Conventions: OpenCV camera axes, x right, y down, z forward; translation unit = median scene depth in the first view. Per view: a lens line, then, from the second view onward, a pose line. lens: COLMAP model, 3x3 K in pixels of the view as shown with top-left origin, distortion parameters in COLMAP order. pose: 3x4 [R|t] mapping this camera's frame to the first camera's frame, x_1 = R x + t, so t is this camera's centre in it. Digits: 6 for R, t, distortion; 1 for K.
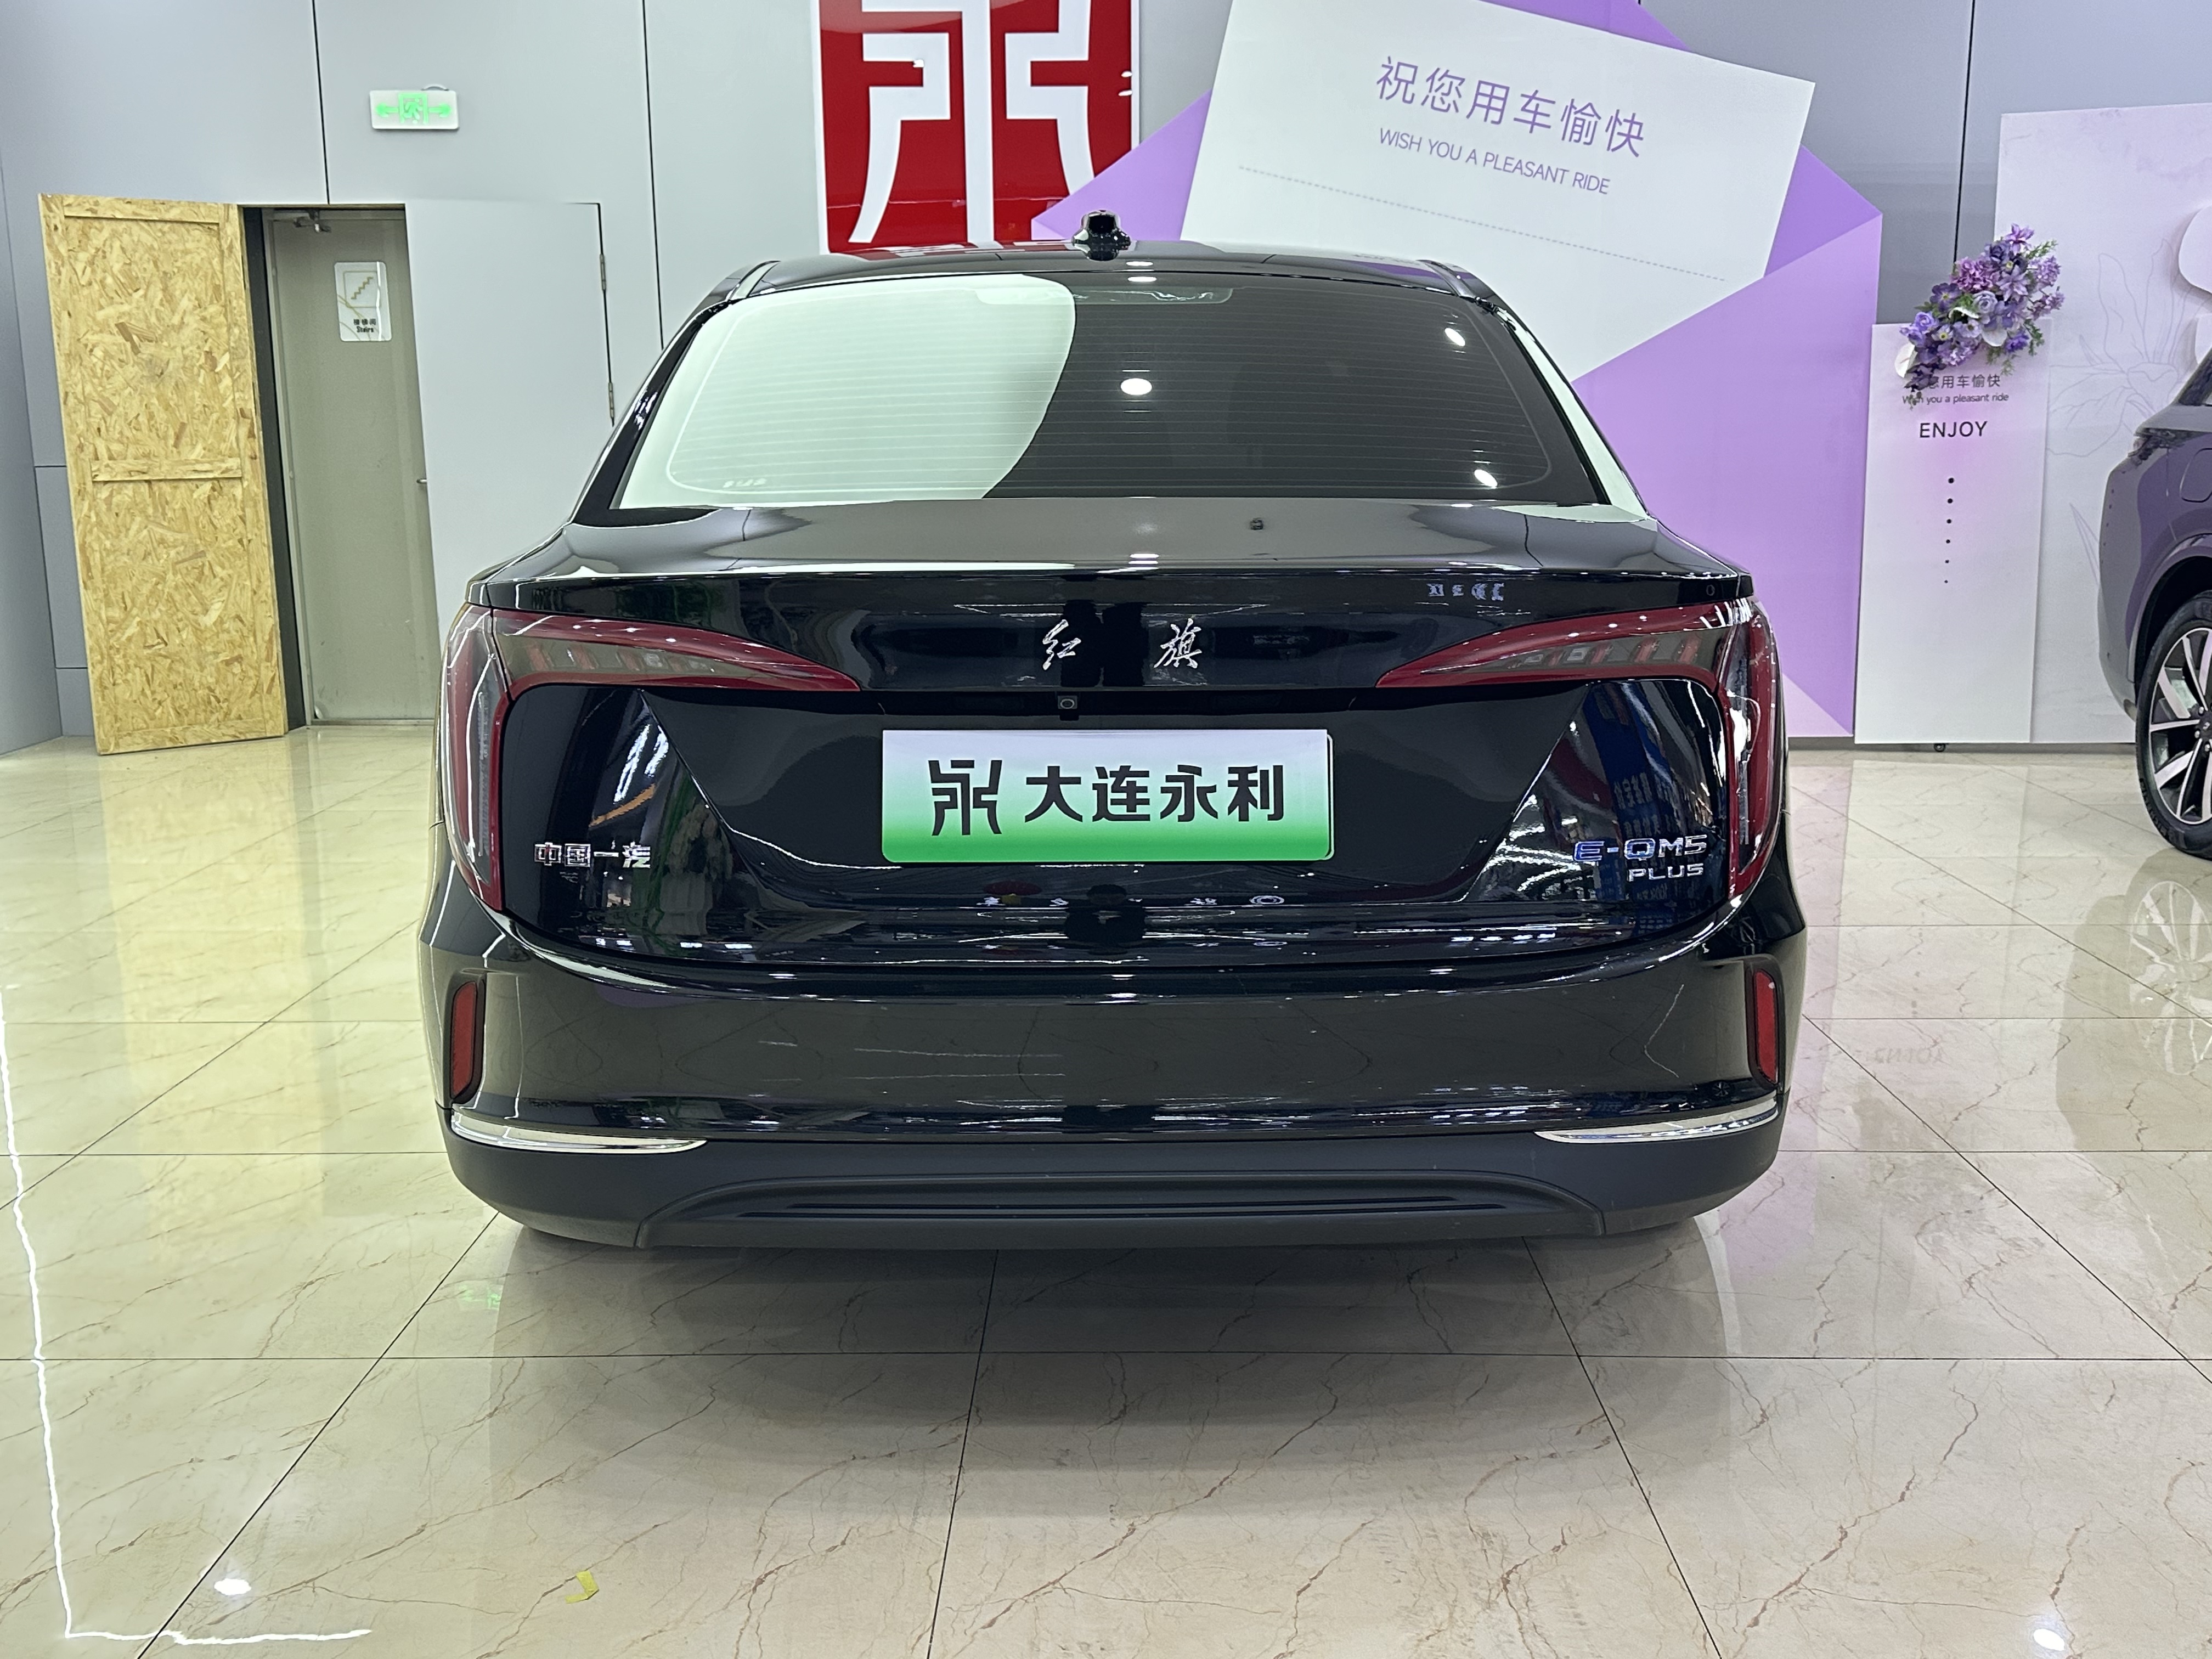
lens RADIAL K [[2090.0, 0, 1127.4], [0, 2090.0, 826.5], [0, 0, 1]] dist [0.136195, -0.253899]
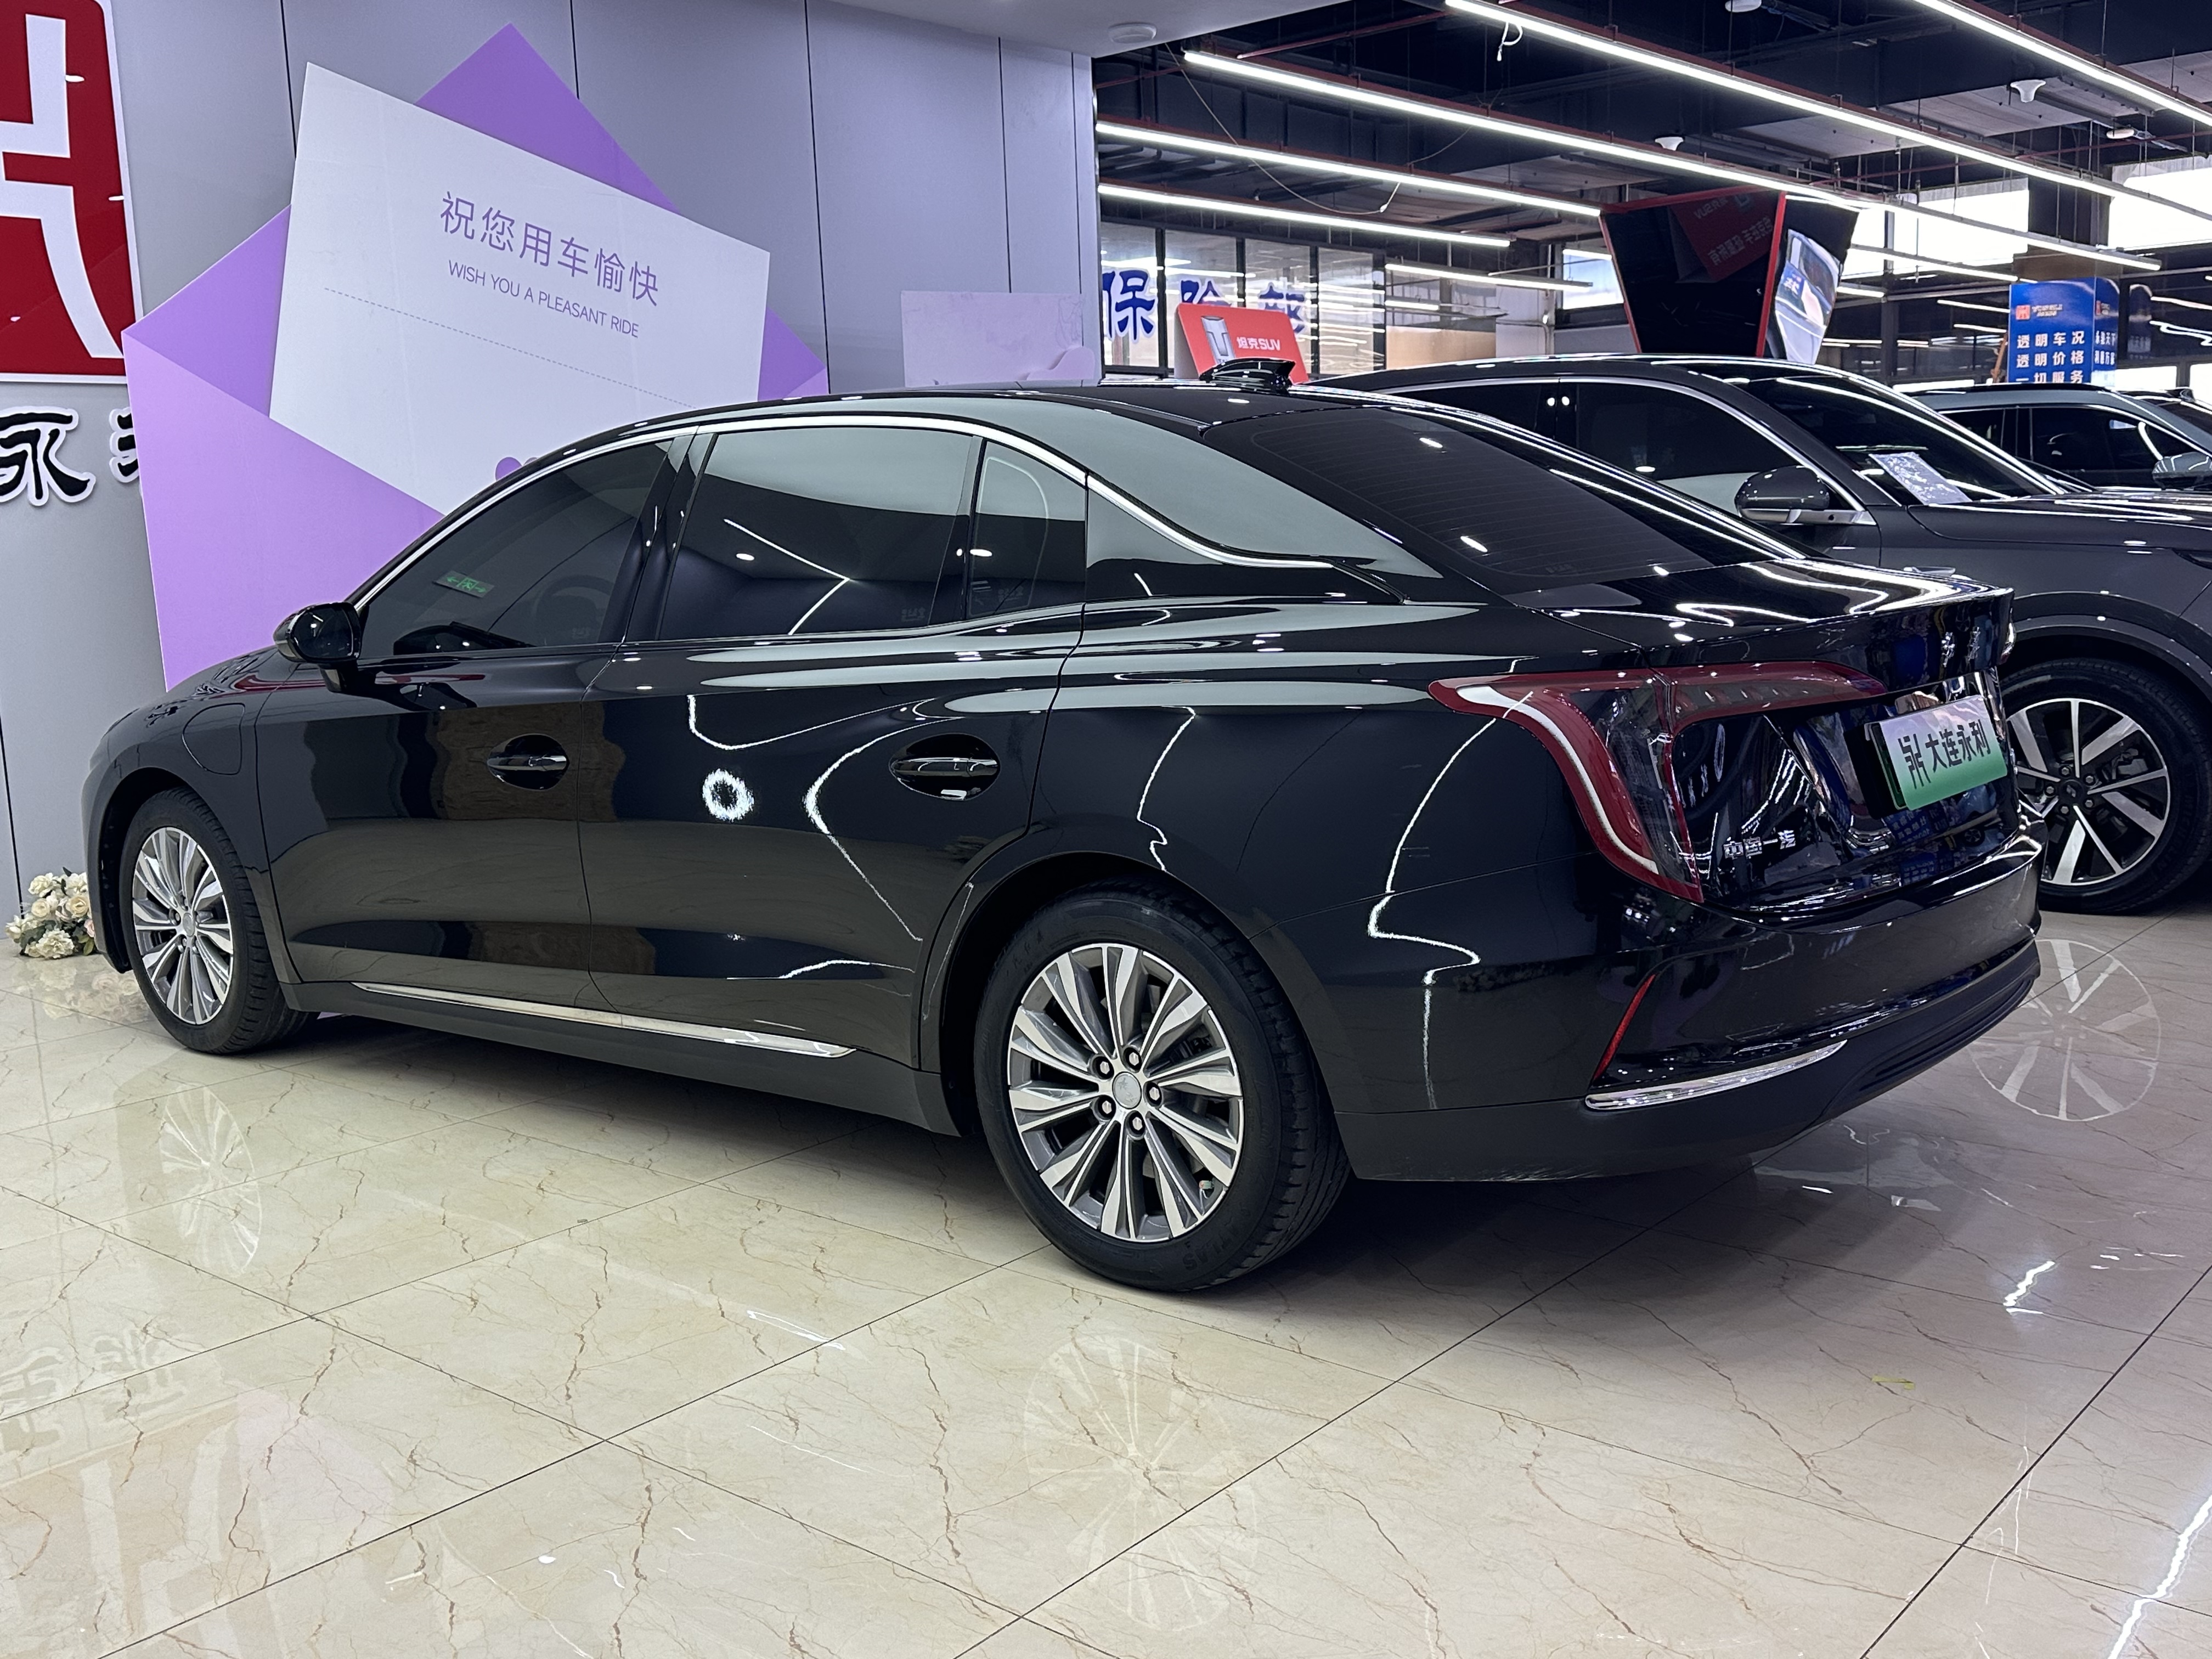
lens RADIAL K [[2090.0, 0, 1127.4], [0, 2090.0, 826.5], [0, 0, 1]] dist [0.136195, -0.253899]
pose [[0.639616, -0.133433, 0.757025, -0.463783], [0.175731, 0.984121, 0.024984, -0.033398], [-0.748338, 0.117053, 0.652908, 0.129913]]
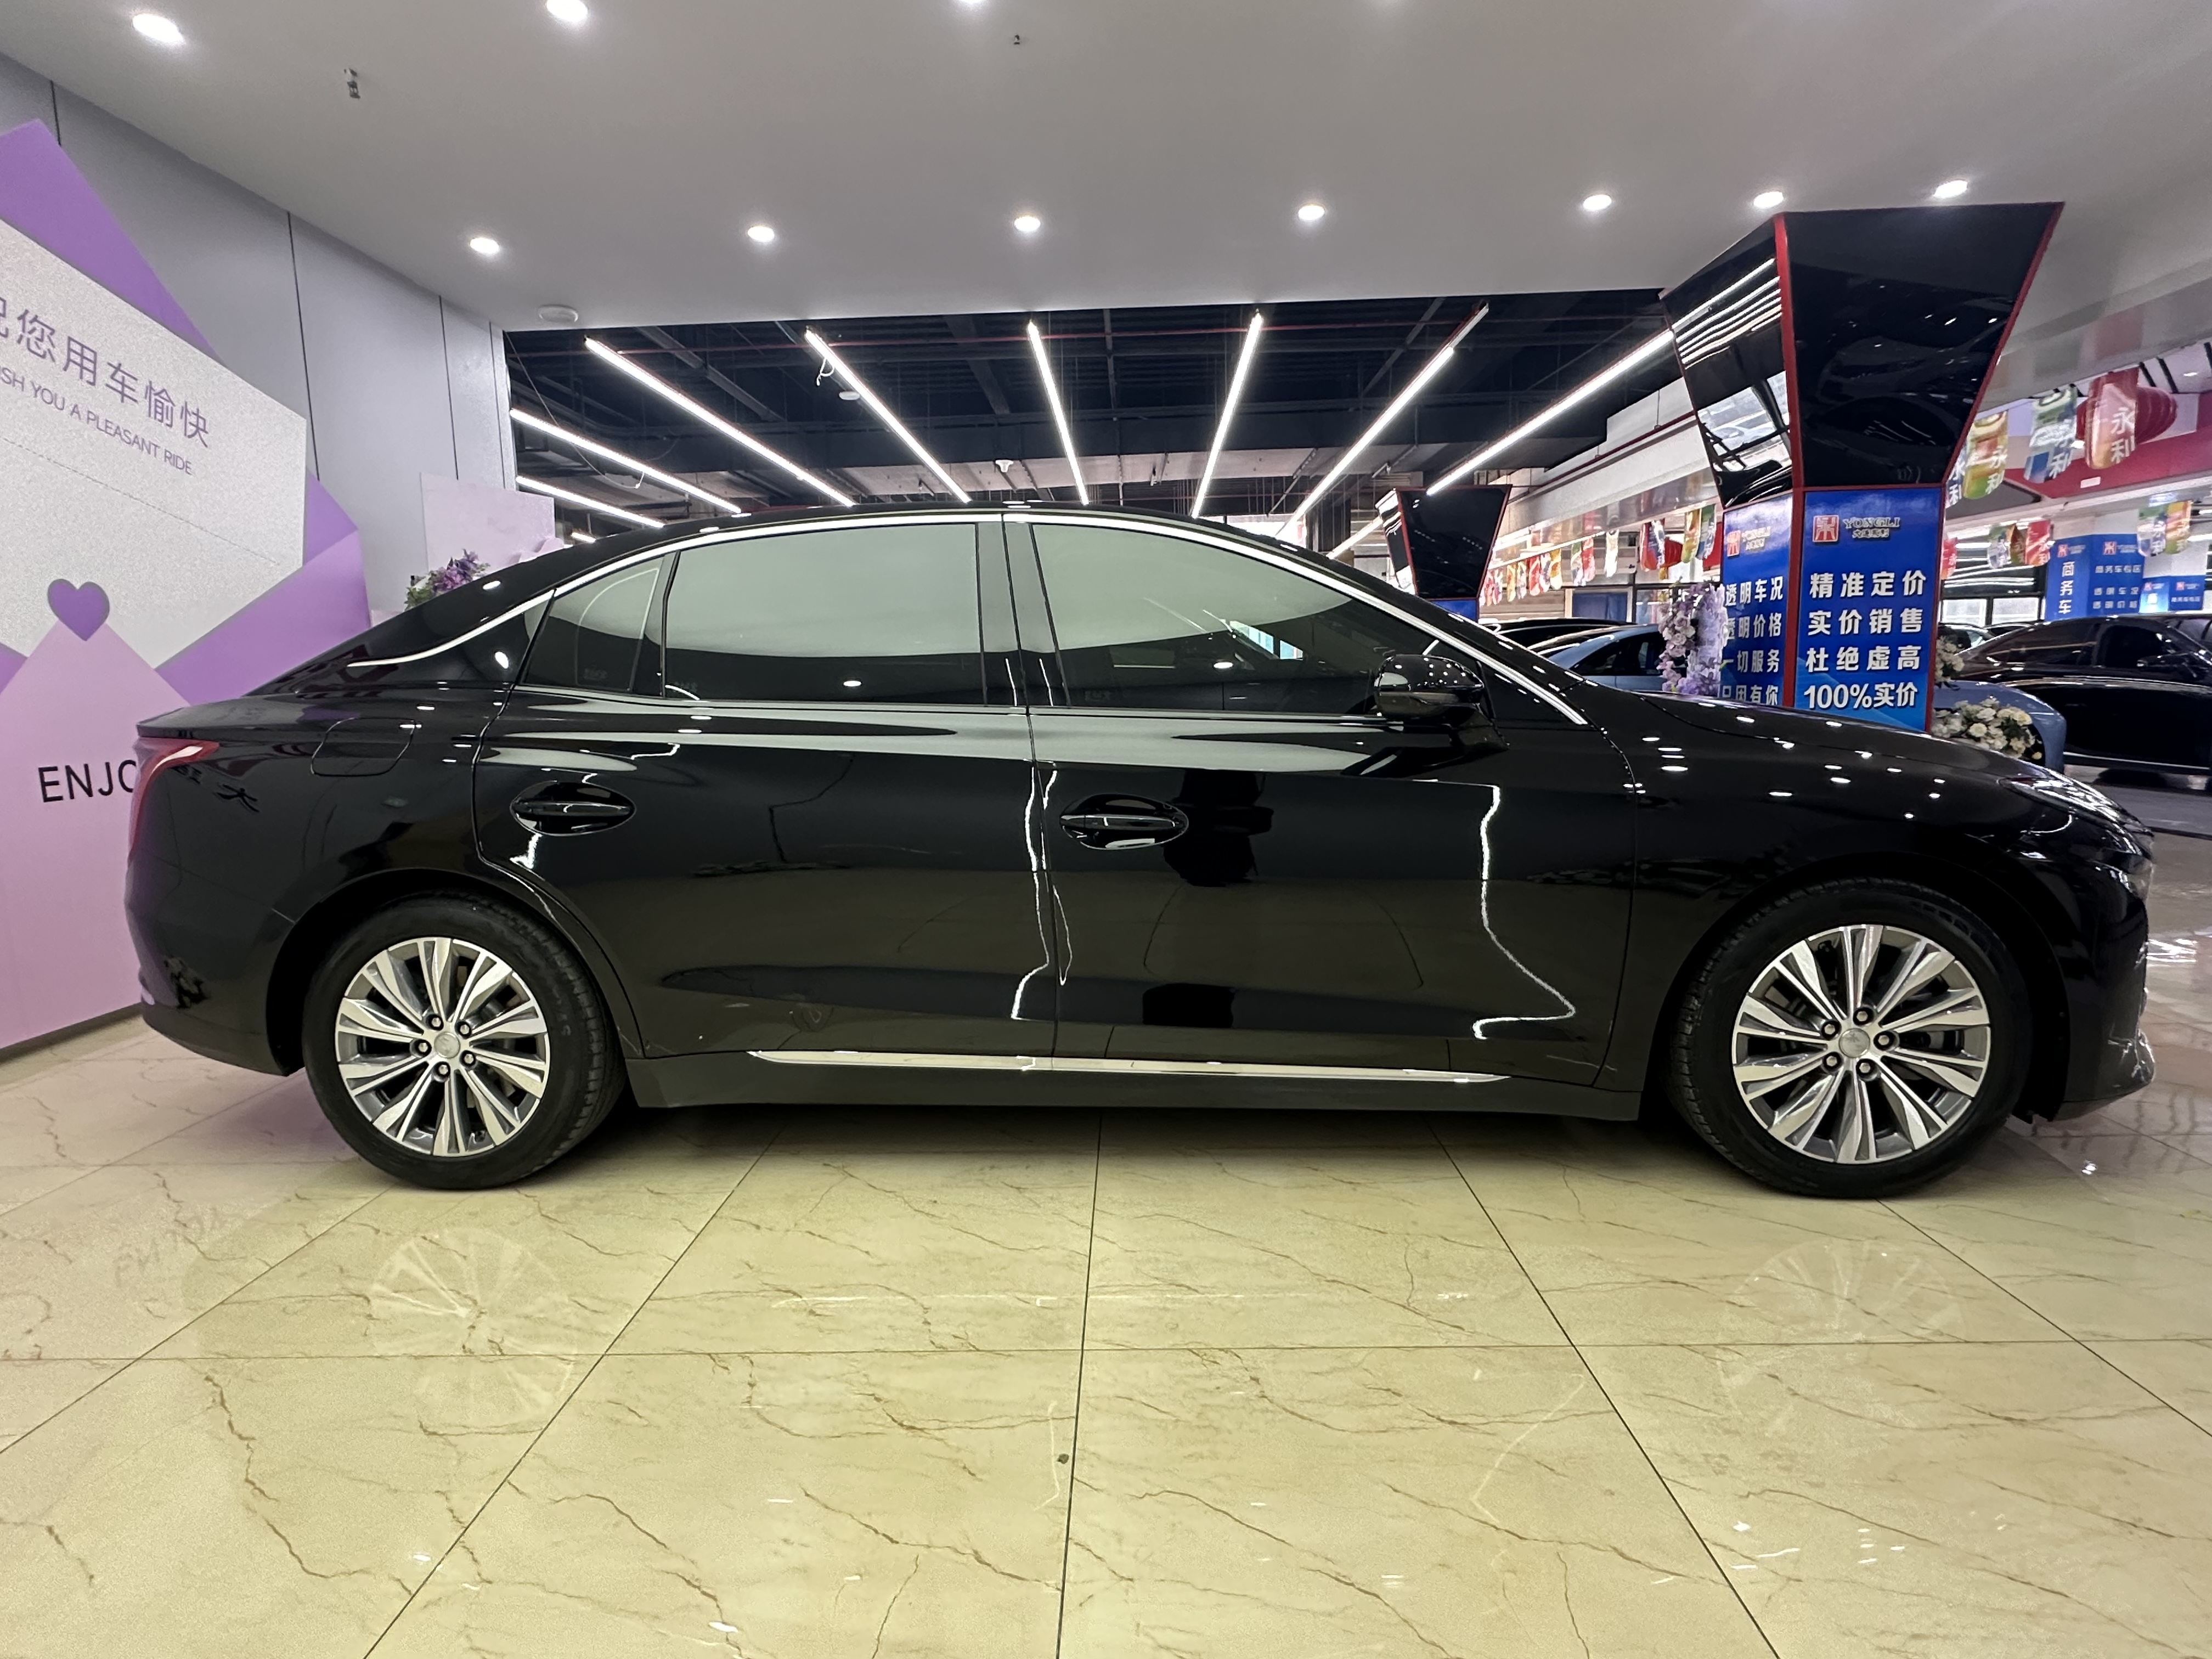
lens RADIAL K [[1124.1, 0, 1106.0], [0, 1124.1, 829.5], [0, 0, 1]] dist [0.001843, -0.001099]
pose [[0.021026, -0.125996, 0.991808, -0.363692], [0.212090, 0.970011, 0.118731, -0.087056], [-0.977024, 0.207856, 0.047118, 0.539544]]
